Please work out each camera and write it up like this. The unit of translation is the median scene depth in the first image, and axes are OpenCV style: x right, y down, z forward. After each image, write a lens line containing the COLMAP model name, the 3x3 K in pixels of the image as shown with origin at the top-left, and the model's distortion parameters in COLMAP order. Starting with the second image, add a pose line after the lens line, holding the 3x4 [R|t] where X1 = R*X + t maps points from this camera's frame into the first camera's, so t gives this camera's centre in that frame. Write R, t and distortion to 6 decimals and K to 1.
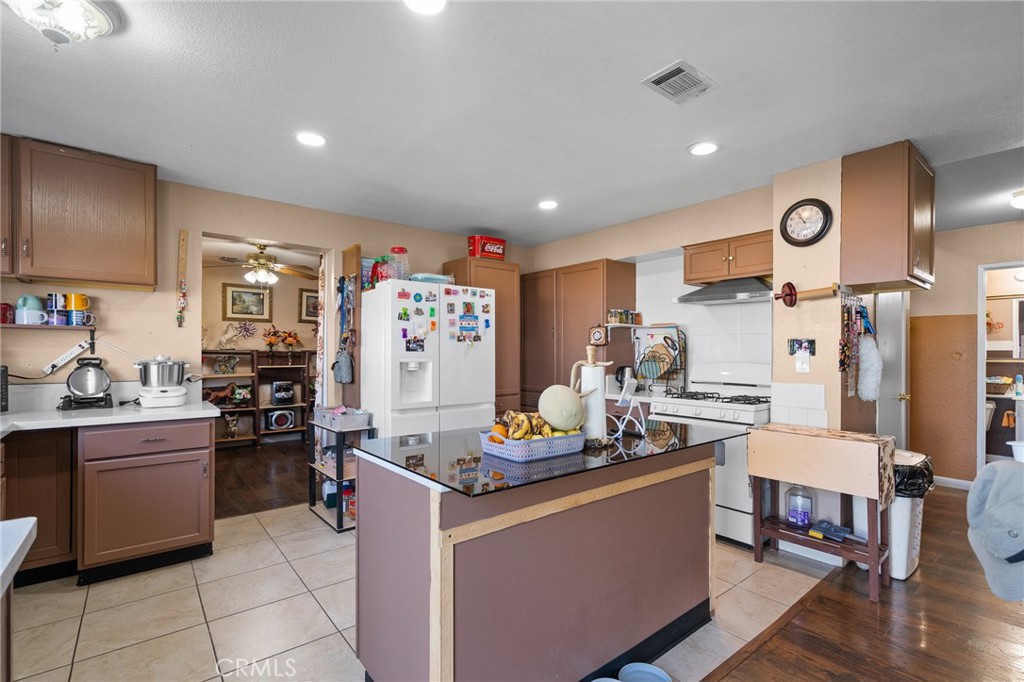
lens RADIAL K [[465.5, 0, 512.4], [0, 465.5, 345.7], [0, 0, 1]] dist [-0.000542, -0.000410]
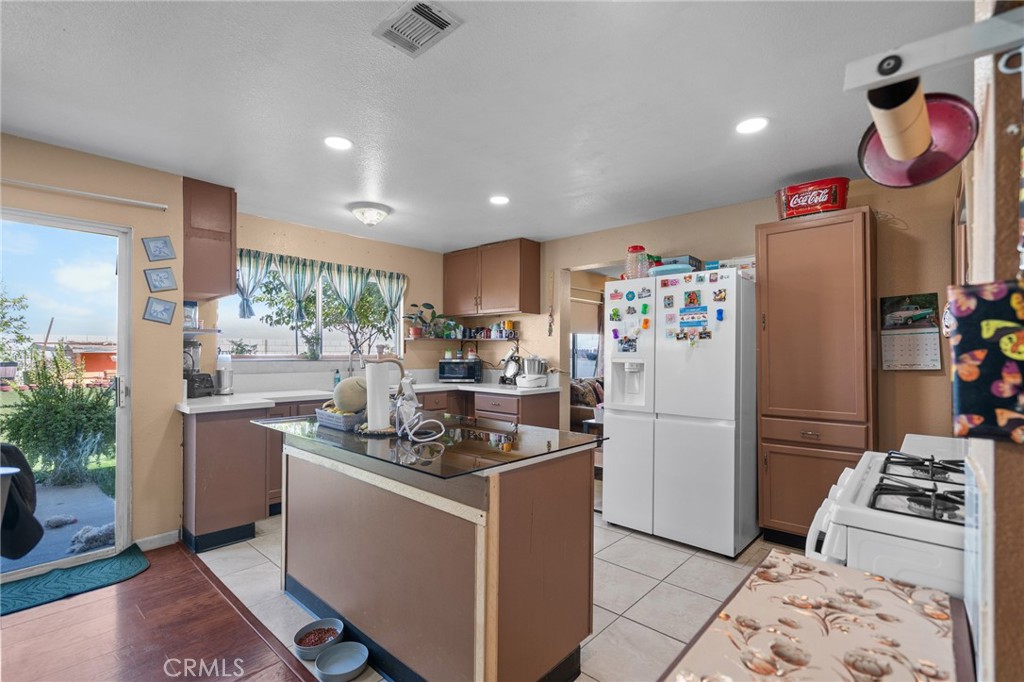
lens RADIAL K [[465.5, 0, 514.2], [0, 465.5, 348.1], [0, 0, 1]] dist [-0.000542, -0.000410]
pose [[0.164578, -0.011445, -0.986298, 0.678492], [0.009157, 0.999907, -0.010075, 0.011775], [0.986322, -0.007374, 0.164667, 0.579680]]
